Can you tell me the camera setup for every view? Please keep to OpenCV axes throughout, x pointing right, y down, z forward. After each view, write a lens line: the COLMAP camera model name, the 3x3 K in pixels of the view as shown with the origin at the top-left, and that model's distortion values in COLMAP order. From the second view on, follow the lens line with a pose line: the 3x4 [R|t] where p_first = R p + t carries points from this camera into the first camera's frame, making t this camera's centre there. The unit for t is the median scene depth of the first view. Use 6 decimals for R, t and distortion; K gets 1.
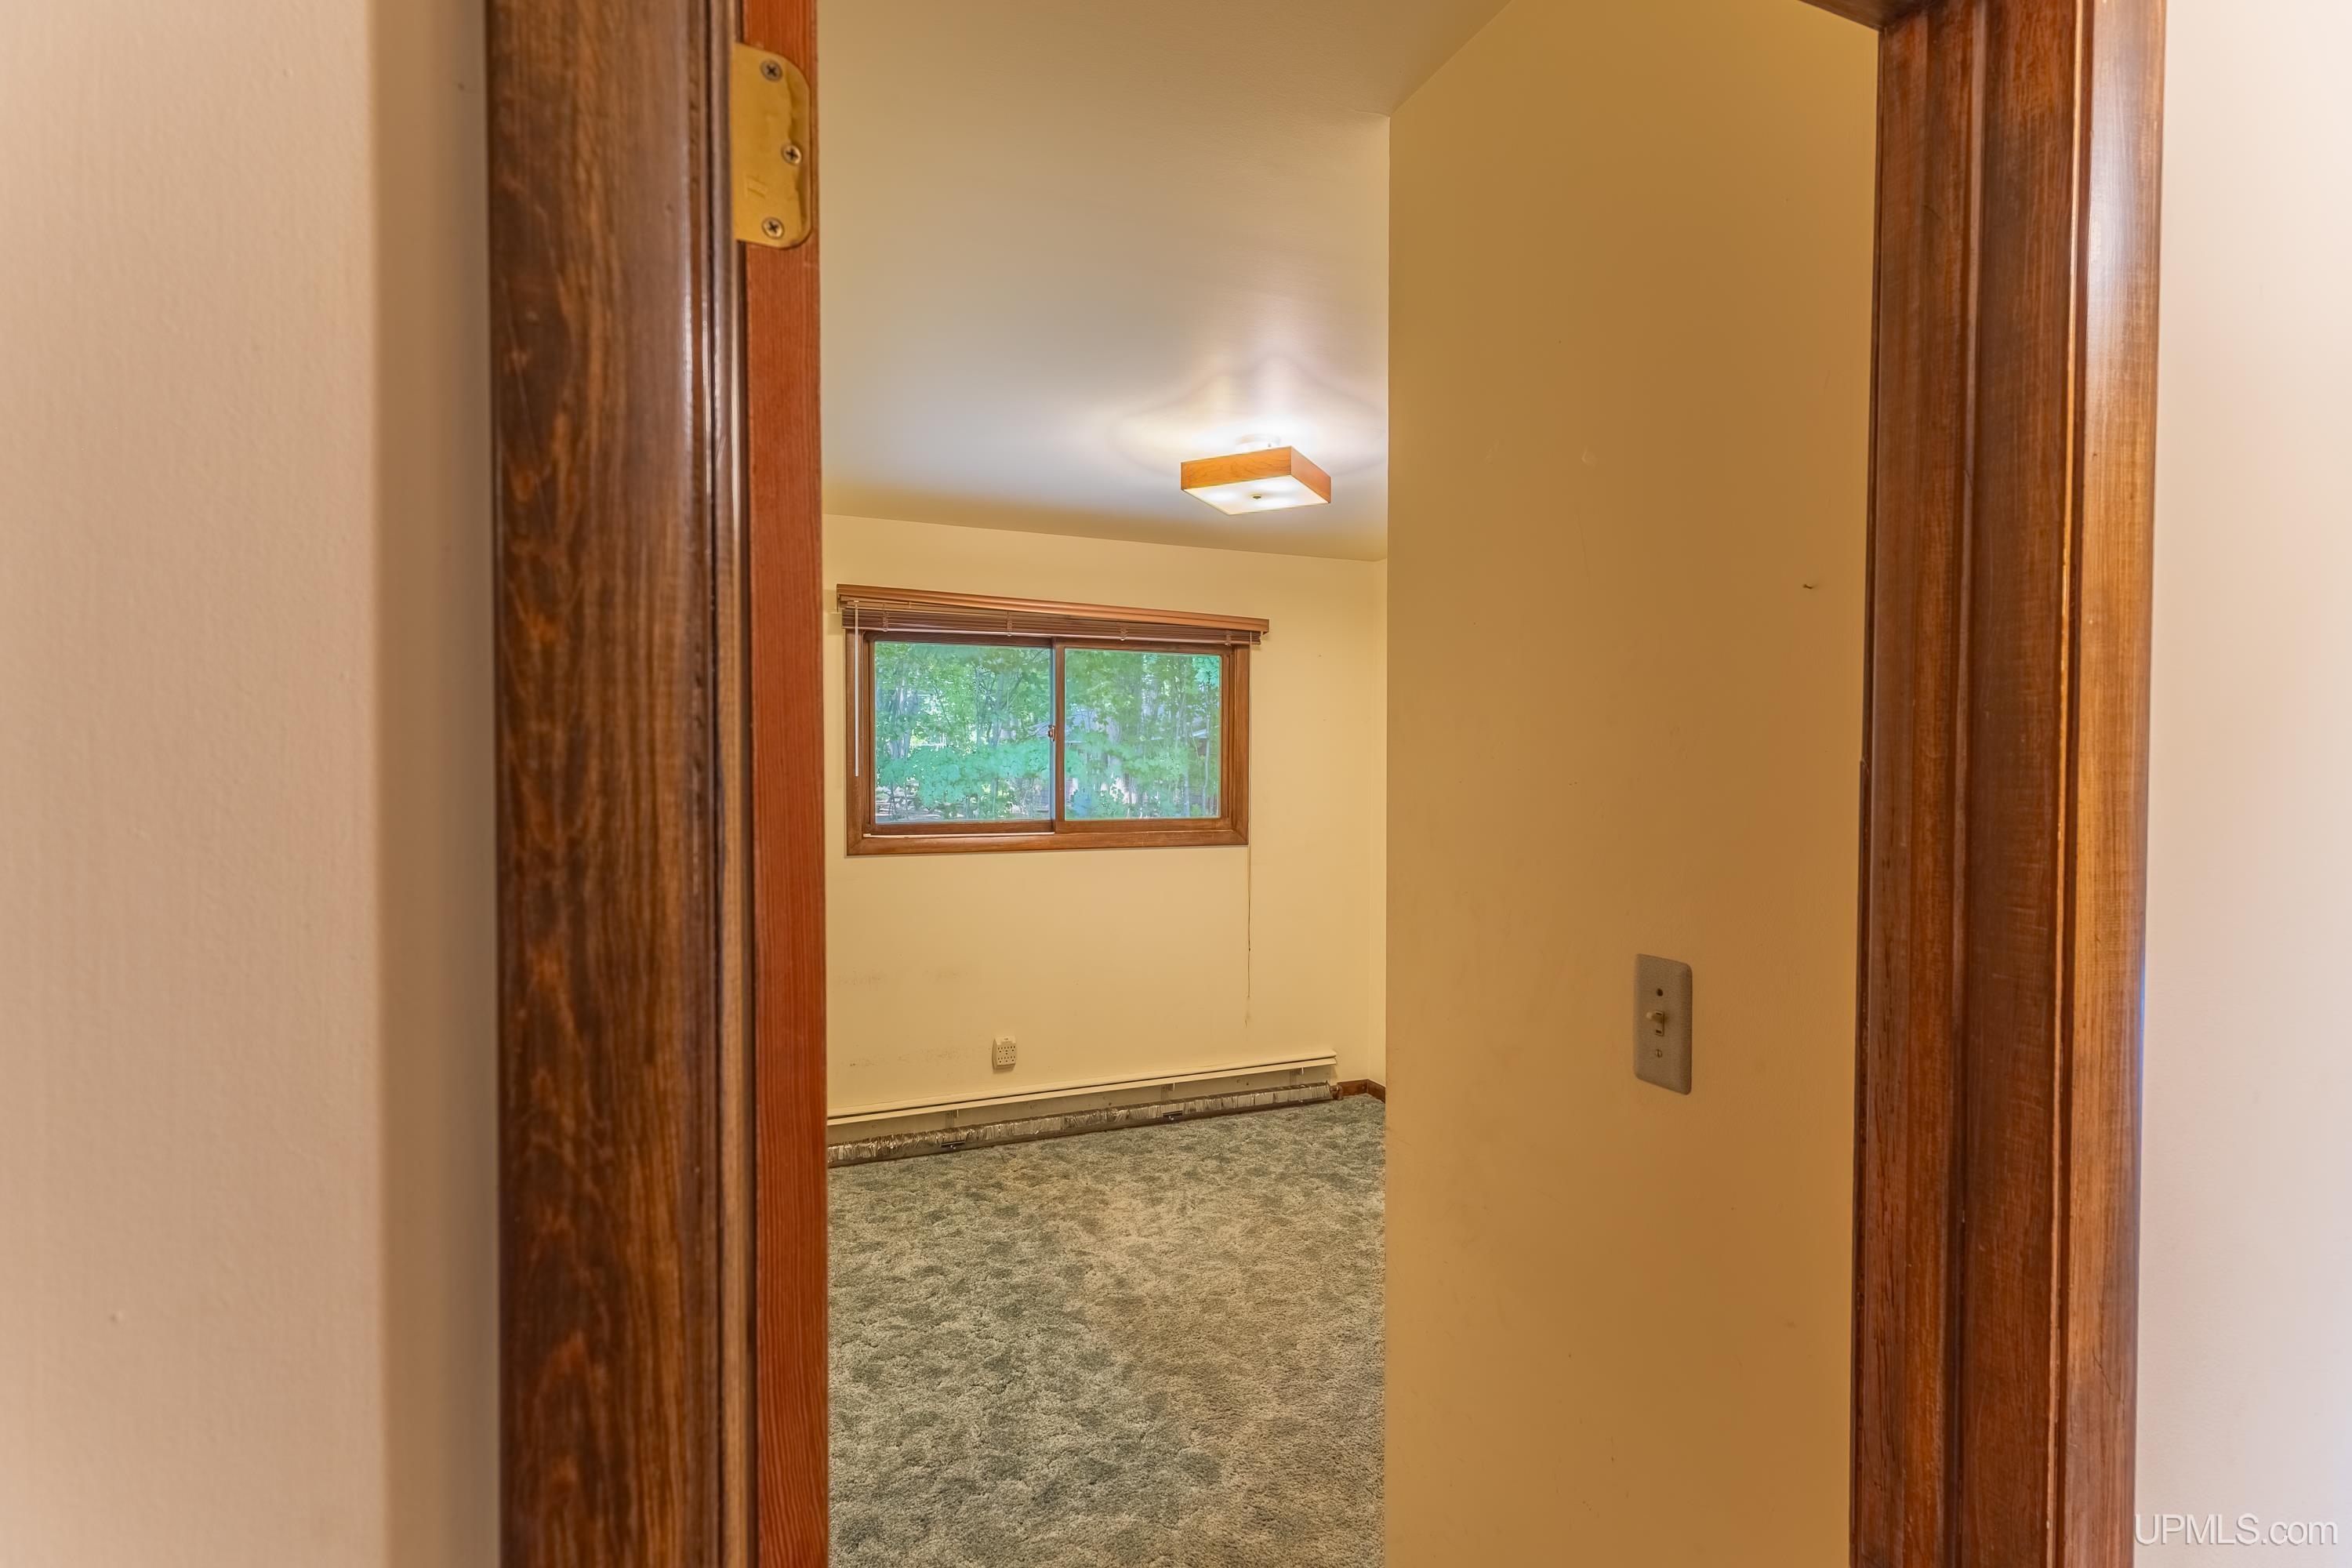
lens RADIAL K [[1069.8, 0, 1173.5], [0, 1069.8, 781.5], [0, 0, 1]] dist [0.016701, -0.000751]
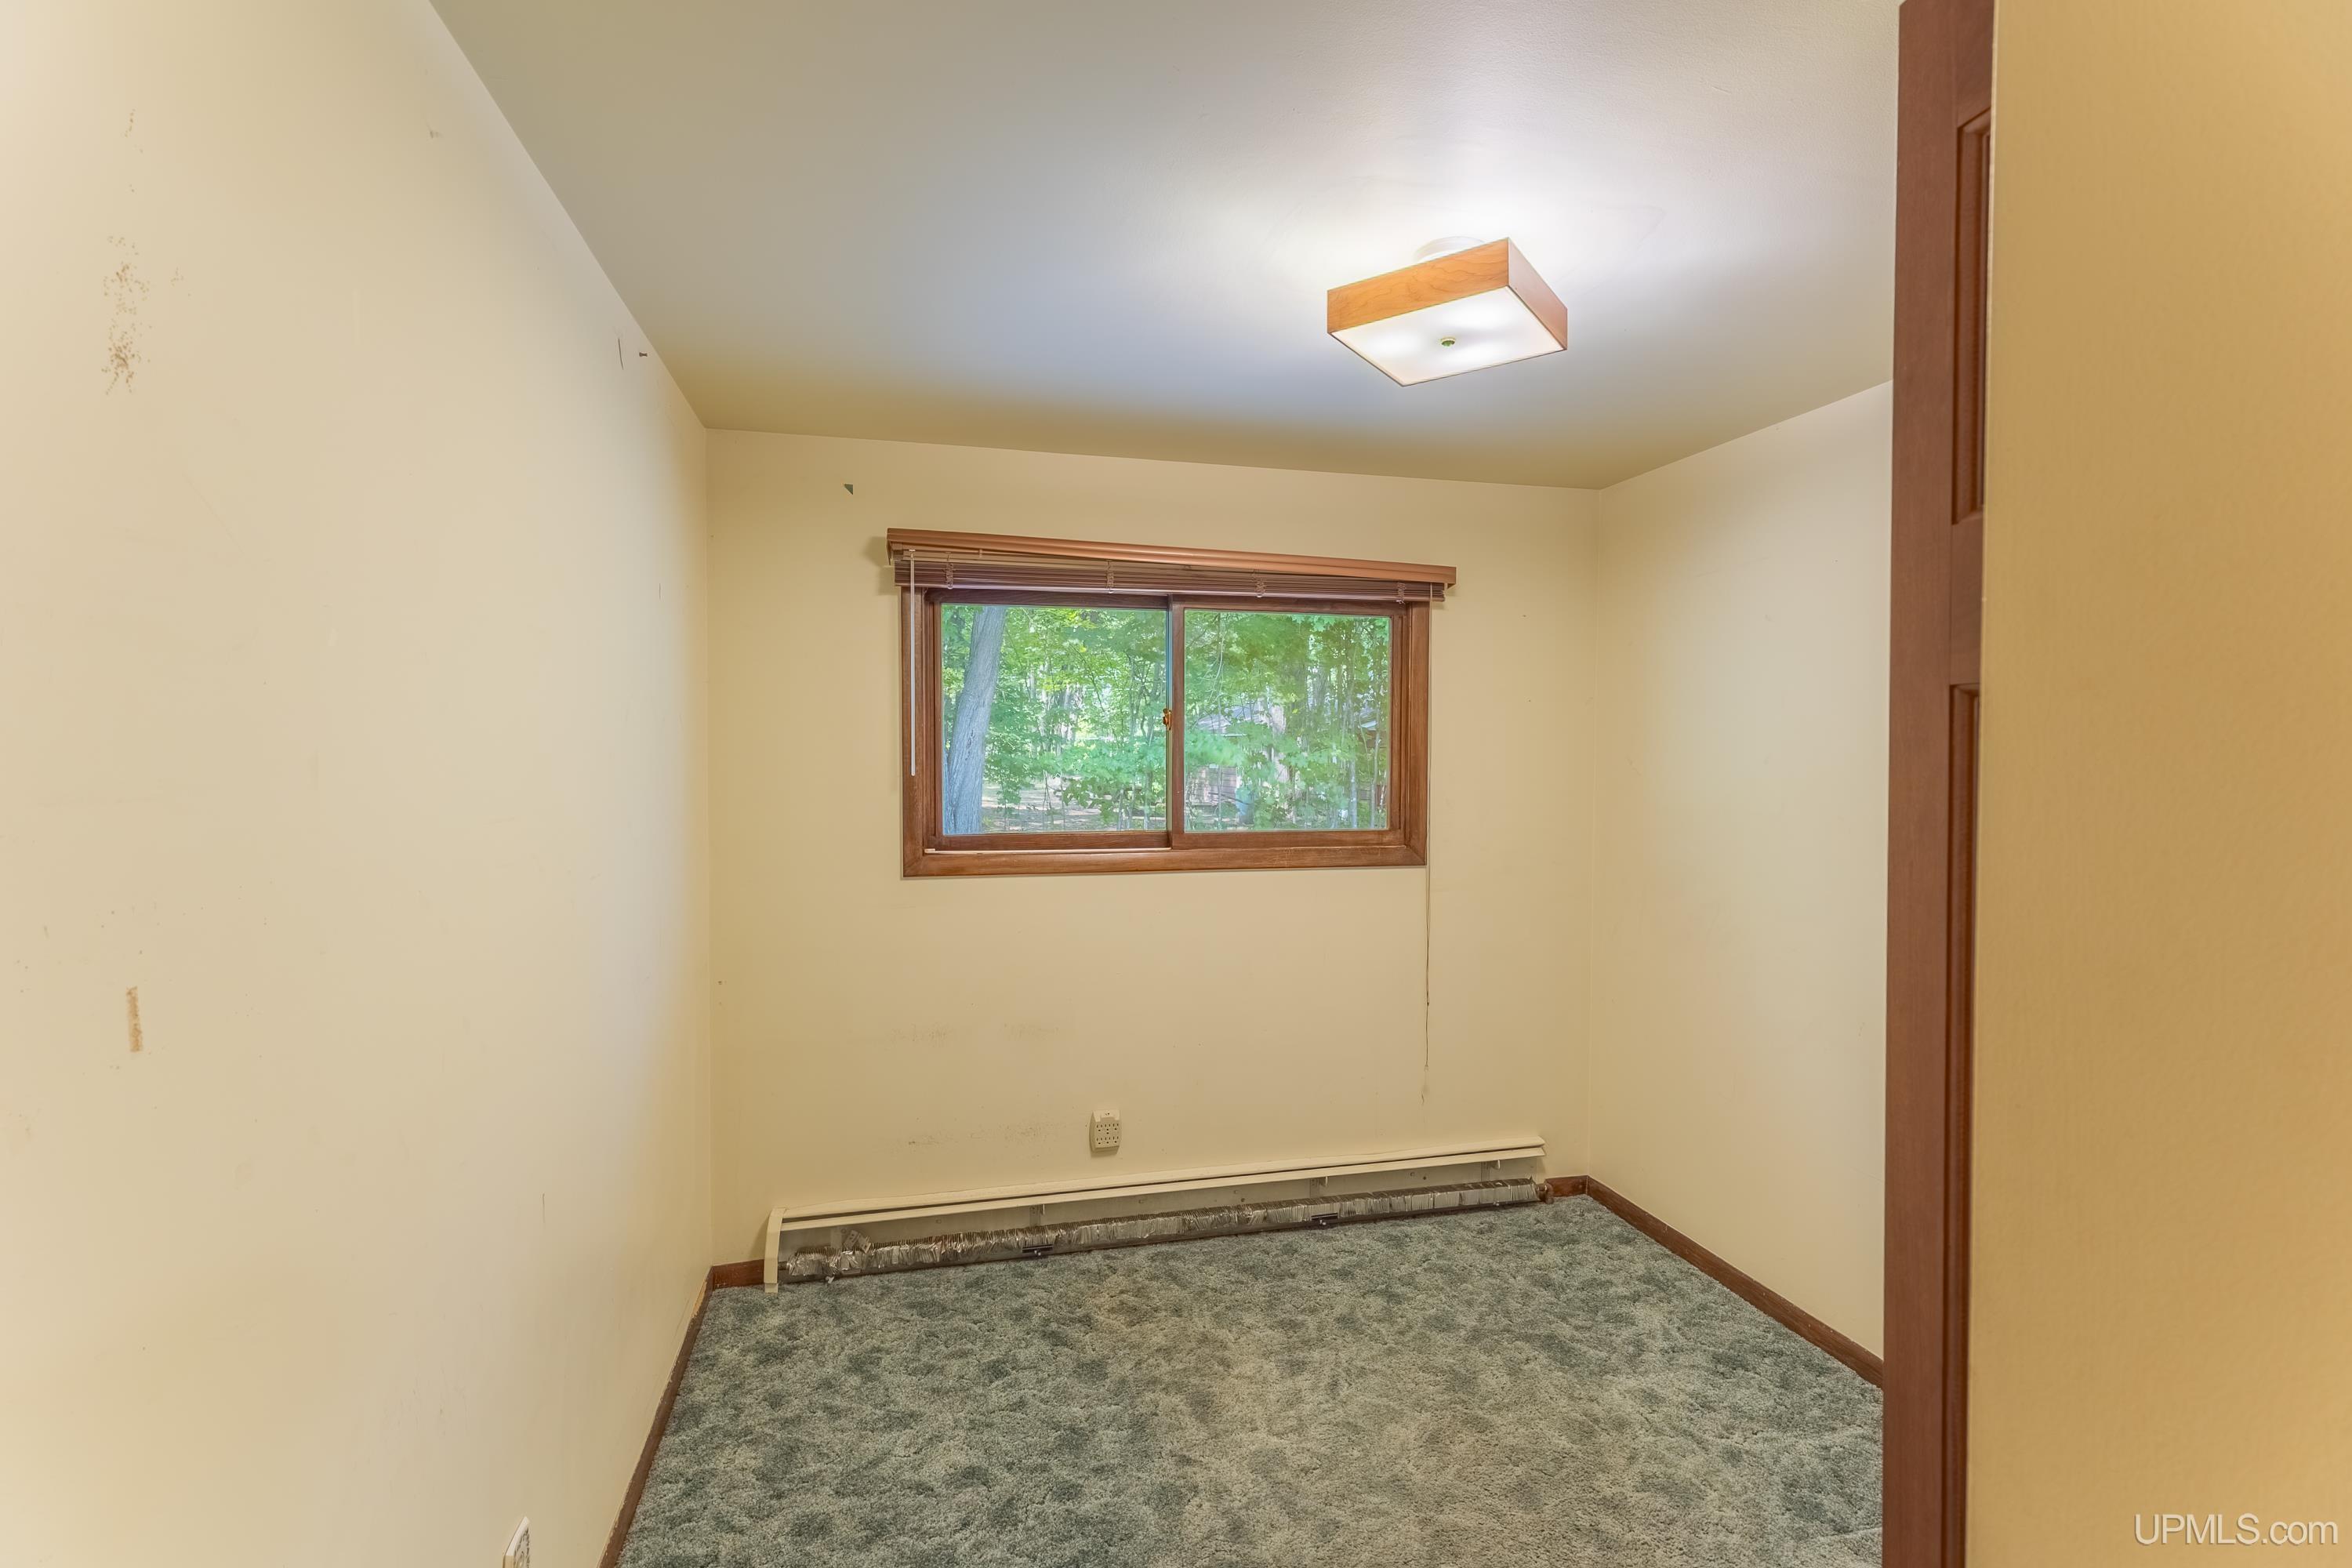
lens RADIAL K [[1066.5, 0, 1176.0], [0, 1066.5, 784.0], [0, 0, 1]] dist [0.005028, -0.000734]
pose [[0.988100, 0.002820, -0.153789, 0.011584], [-0.001352, 0.999953, 0.009650, -0.006465], [0.153809, -0.009327, 0.988057, 0.251008]]
